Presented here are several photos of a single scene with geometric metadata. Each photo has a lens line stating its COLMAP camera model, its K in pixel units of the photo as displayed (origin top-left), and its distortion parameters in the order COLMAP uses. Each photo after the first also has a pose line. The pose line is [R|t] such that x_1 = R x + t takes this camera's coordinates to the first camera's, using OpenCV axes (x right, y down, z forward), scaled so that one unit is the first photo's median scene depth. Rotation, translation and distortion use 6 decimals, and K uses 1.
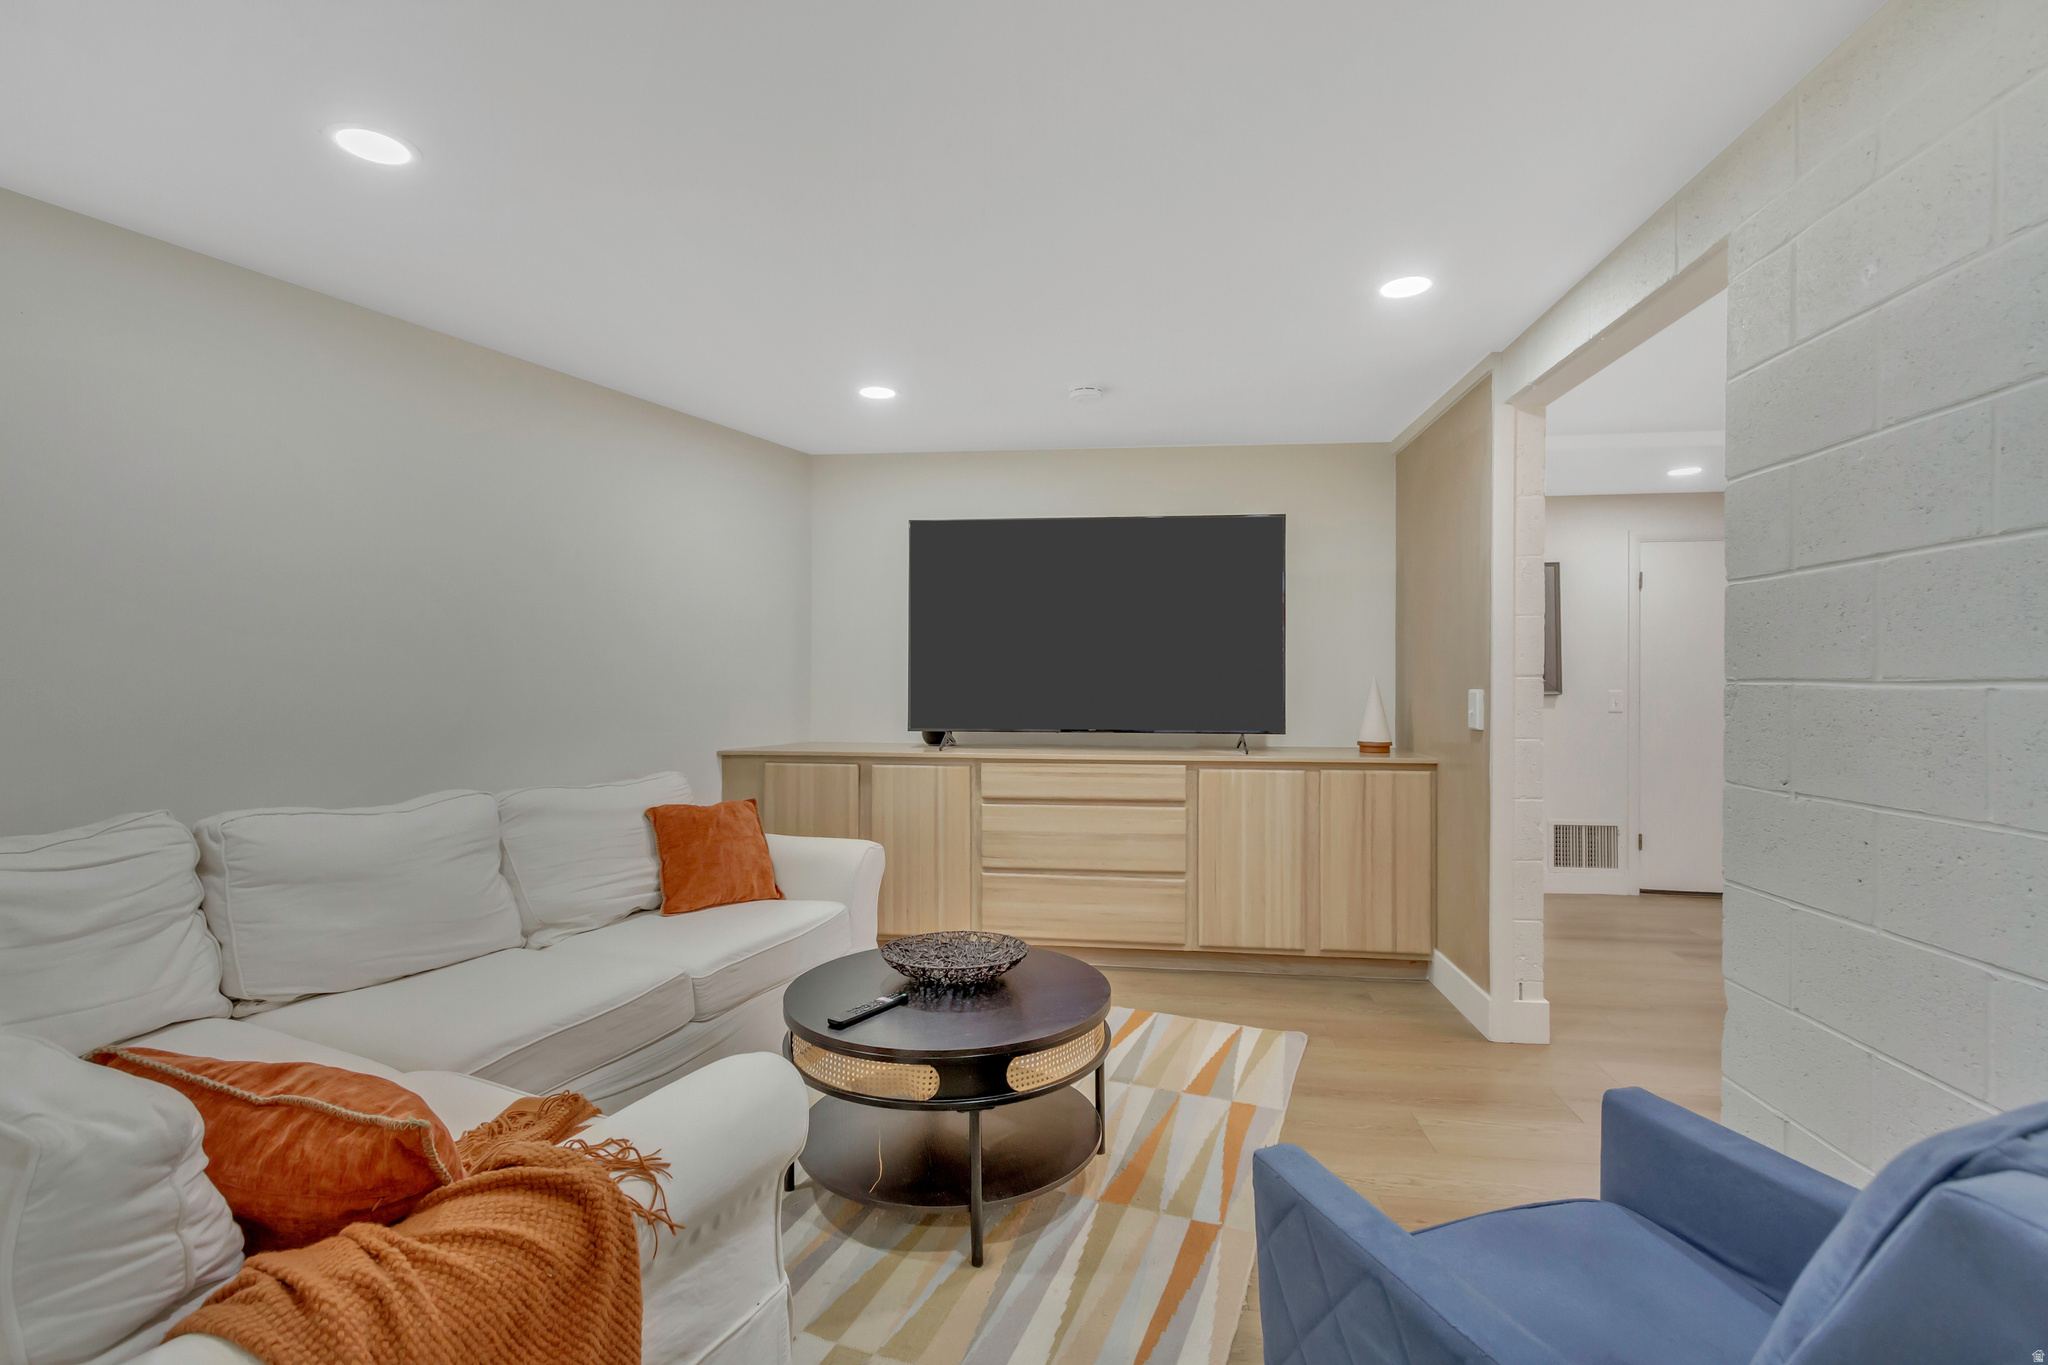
lens RADIAL K [[937.9, 0, 1009.1], [0, 937.9, 680.8], [0, 0, 1]] dist [0.014720, -0.006375]
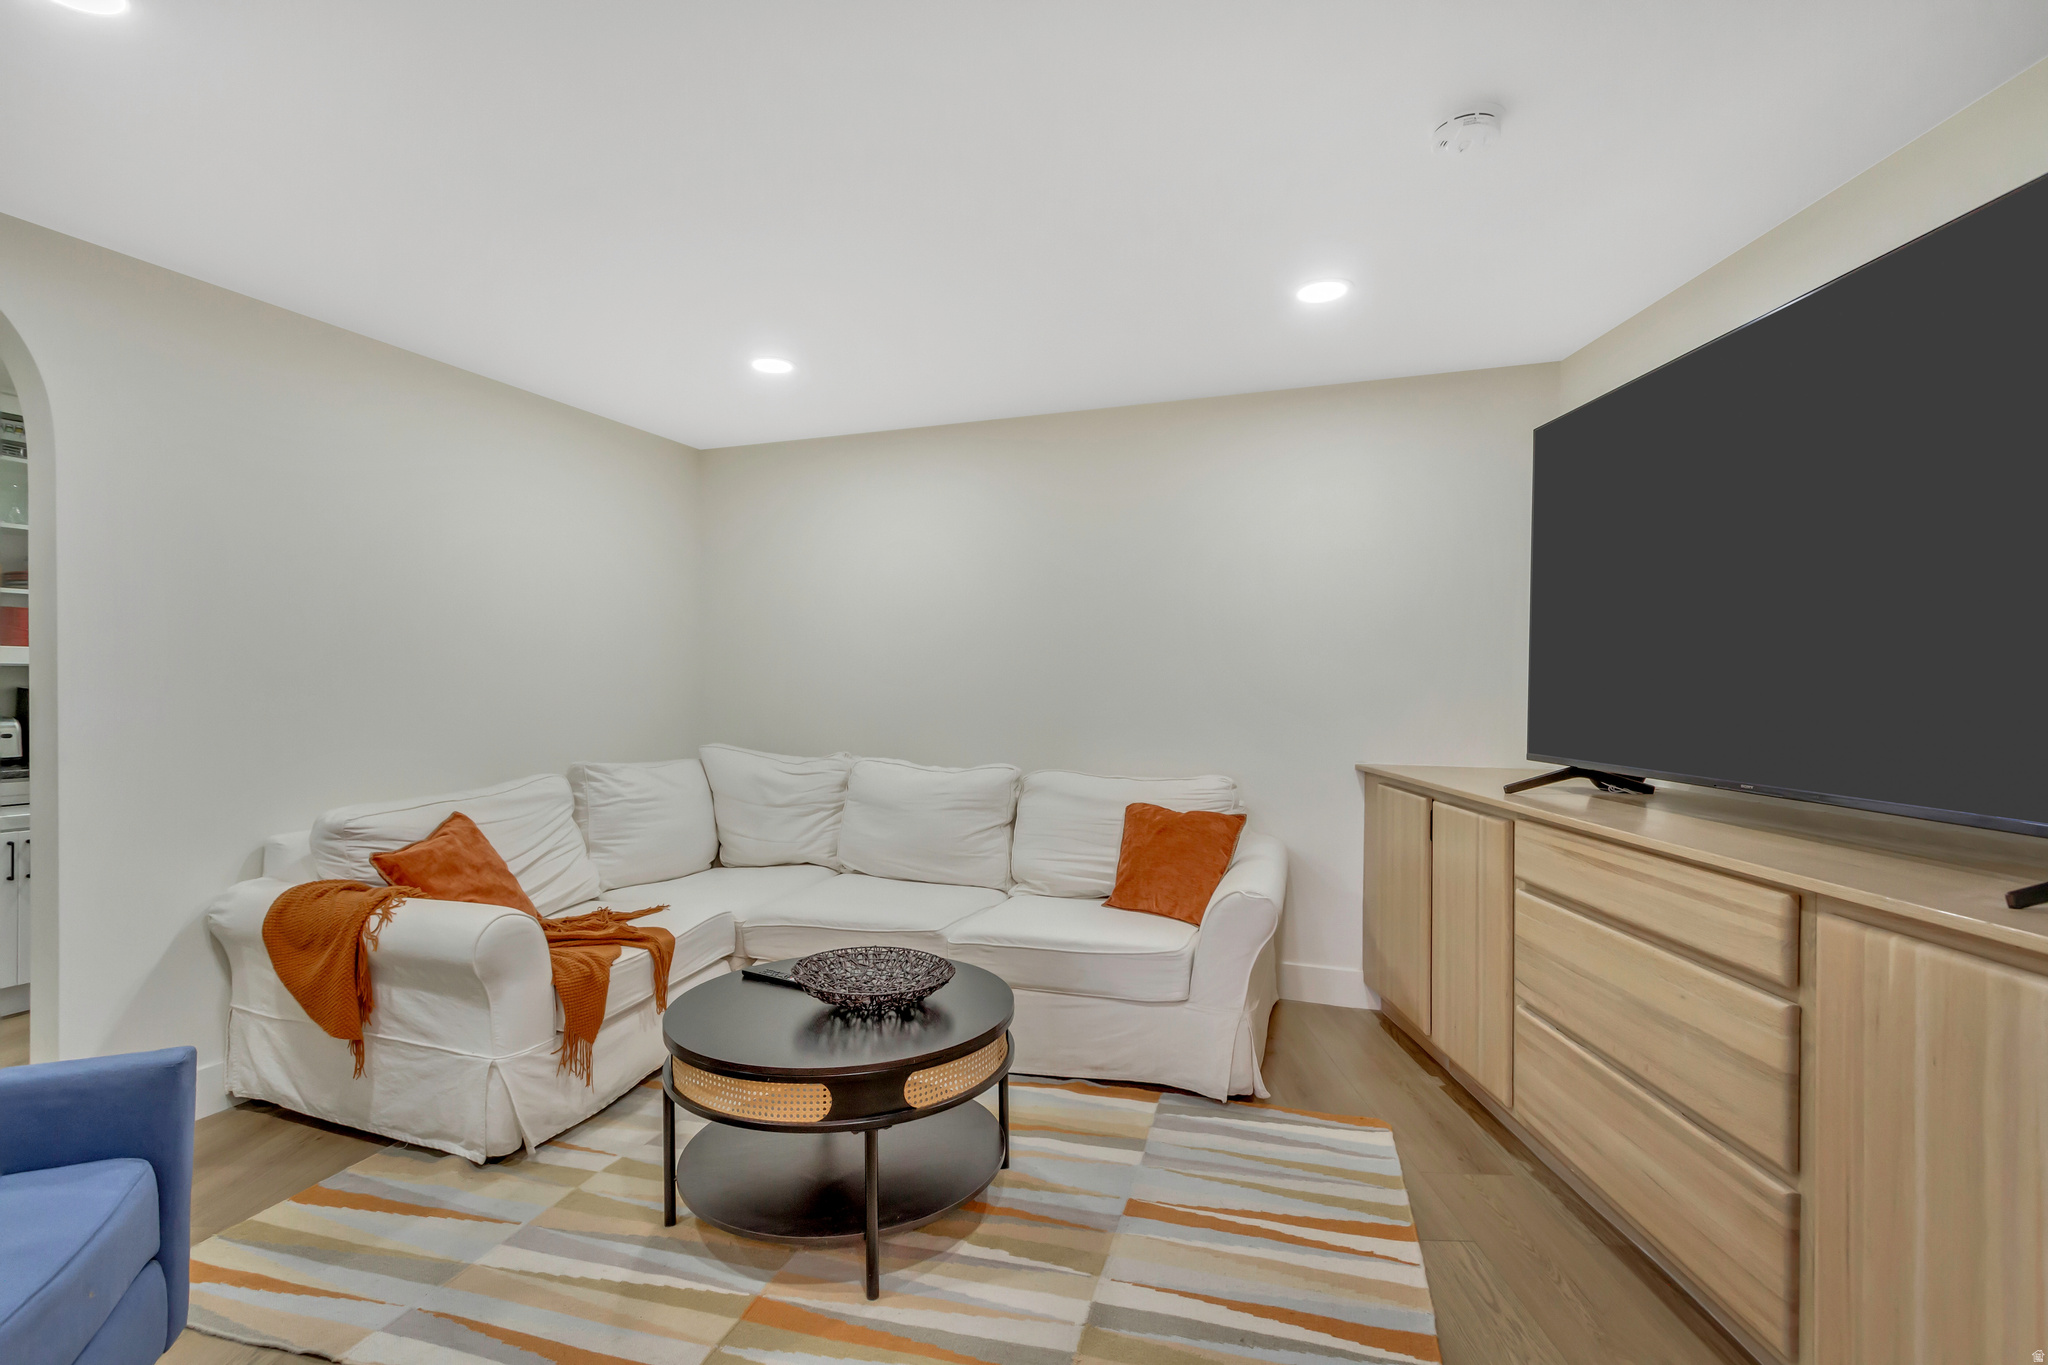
lens RADIAL K [[937.9, 0, 1032.3], [0, 937.9, 686.1], [0, 0, 1]] dist [0.014720, -0.006375]
pose [[0.108560, -0.000257, -0.994090, 1.462846], [-0.002177, 0.999998, -0.000497, 0.012584], [0.994088, 0.002218, 0.108559, 1.758780]]
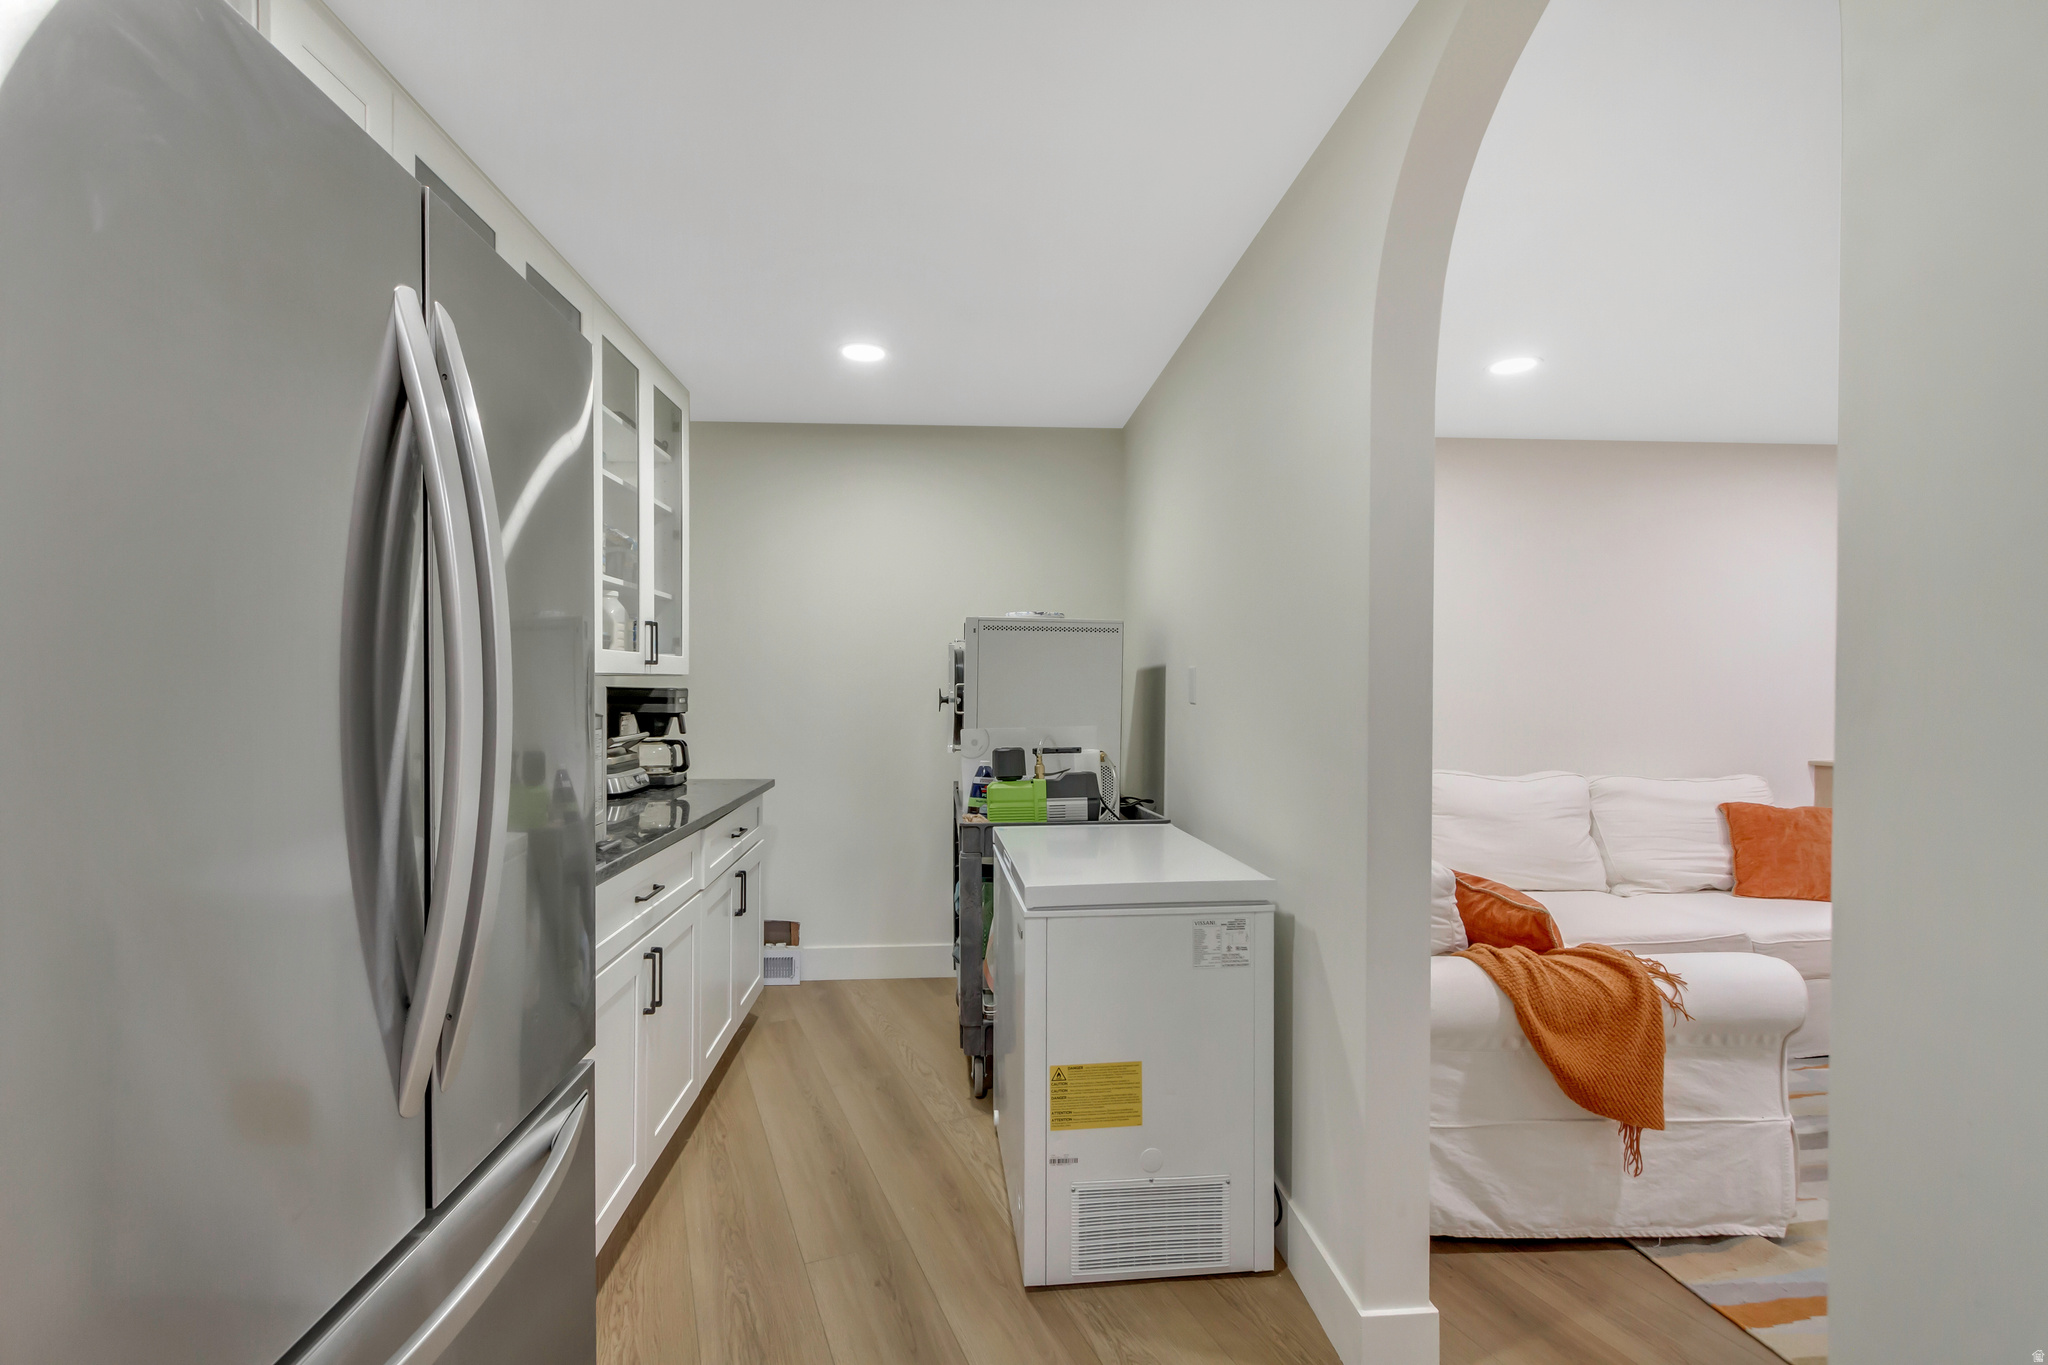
lens RADIAL K [[937.9, 0, 1026.4], [0, 937.9, 685.8], [0, 0, 1]] dist [0.014720, -0.006375]
pose [[0.505749, 0.004864, -0.862667, 0.421950], [-0.003612, 0.999987, 0.003520, -0.022500], [0.862673, 0.001336, 0.505760, -0.746012]]
